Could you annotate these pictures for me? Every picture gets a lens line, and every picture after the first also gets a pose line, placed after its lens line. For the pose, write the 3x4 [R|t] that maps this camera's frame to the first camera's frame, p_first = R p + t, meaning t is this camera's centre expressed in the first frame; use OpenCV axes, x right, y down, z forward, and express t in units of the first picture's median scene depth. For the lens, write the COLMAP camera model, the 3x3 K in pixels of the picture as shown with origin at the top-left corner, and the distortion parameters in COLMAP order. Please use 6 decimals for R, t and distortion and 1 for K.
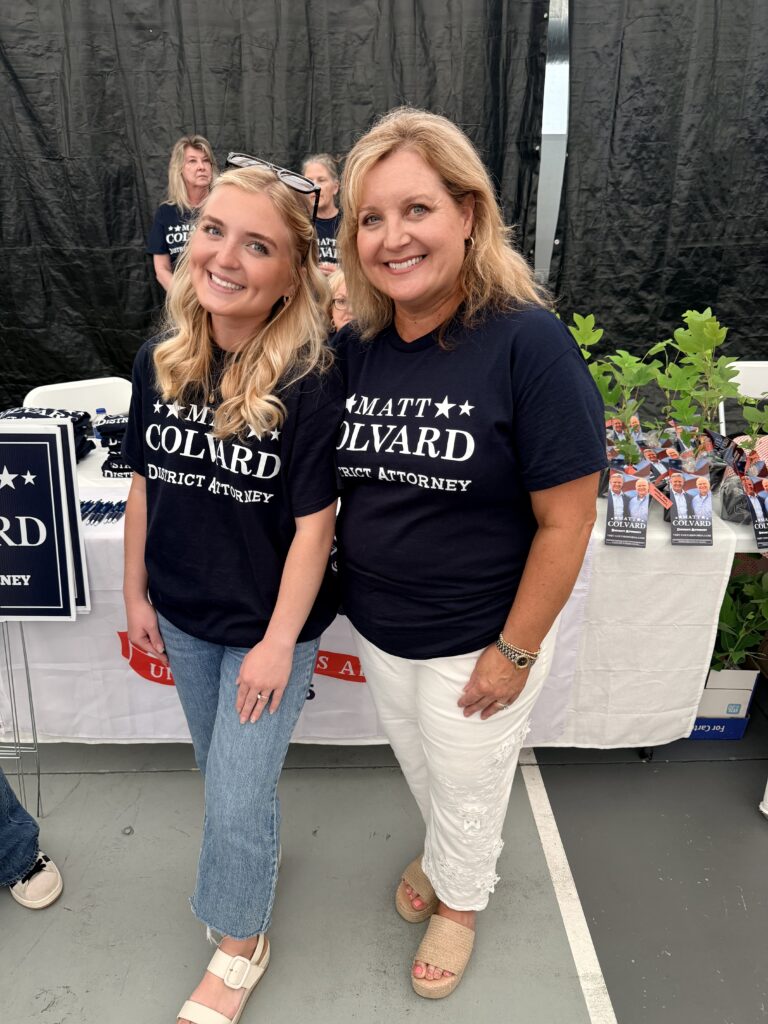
lens RADIAL K [[769.3, 0, 384.0], [0, 769.3, 512.0], [0, 0, 1]] dist [0.000417, 0.000611]
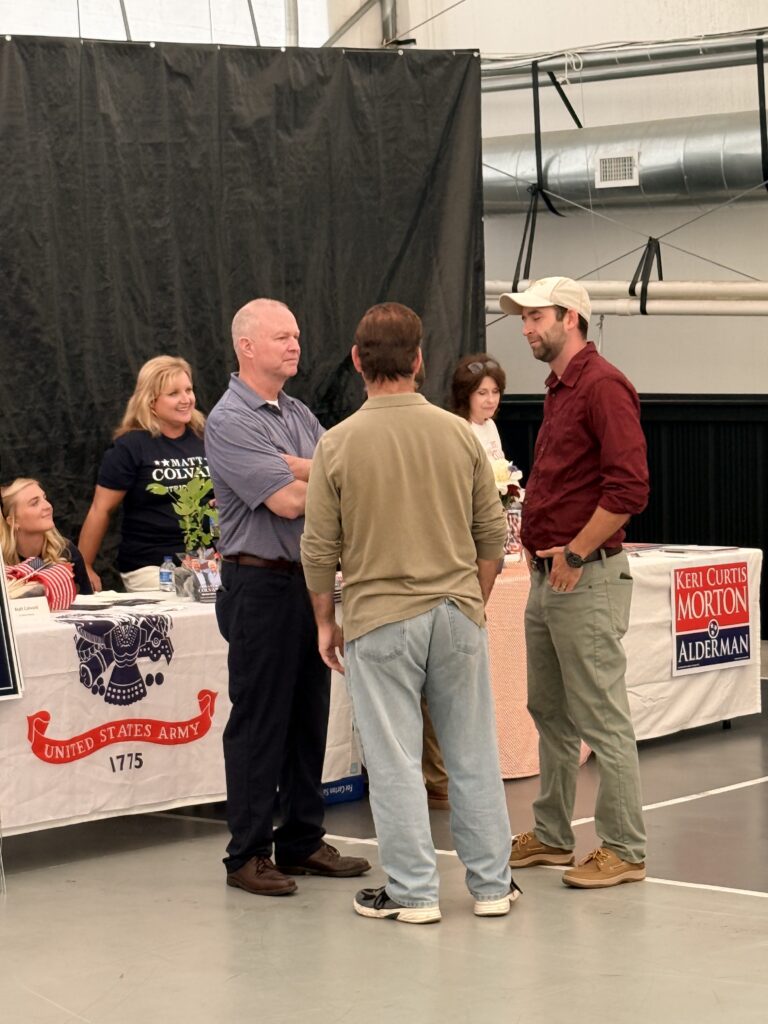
lens RADIAL K [[2731.5, 0, 384.0], [0, 2731.5, 512.0], [0, 0, 1]] dist [0.009654, 0.063008]
pose [[0.666502, -0.050354, 0.743801, -3.009419], [0.306508, 0.927998, -0.211831, 0.897140], [-0.679579, 0.369167, 0.633946, -2.124531]]
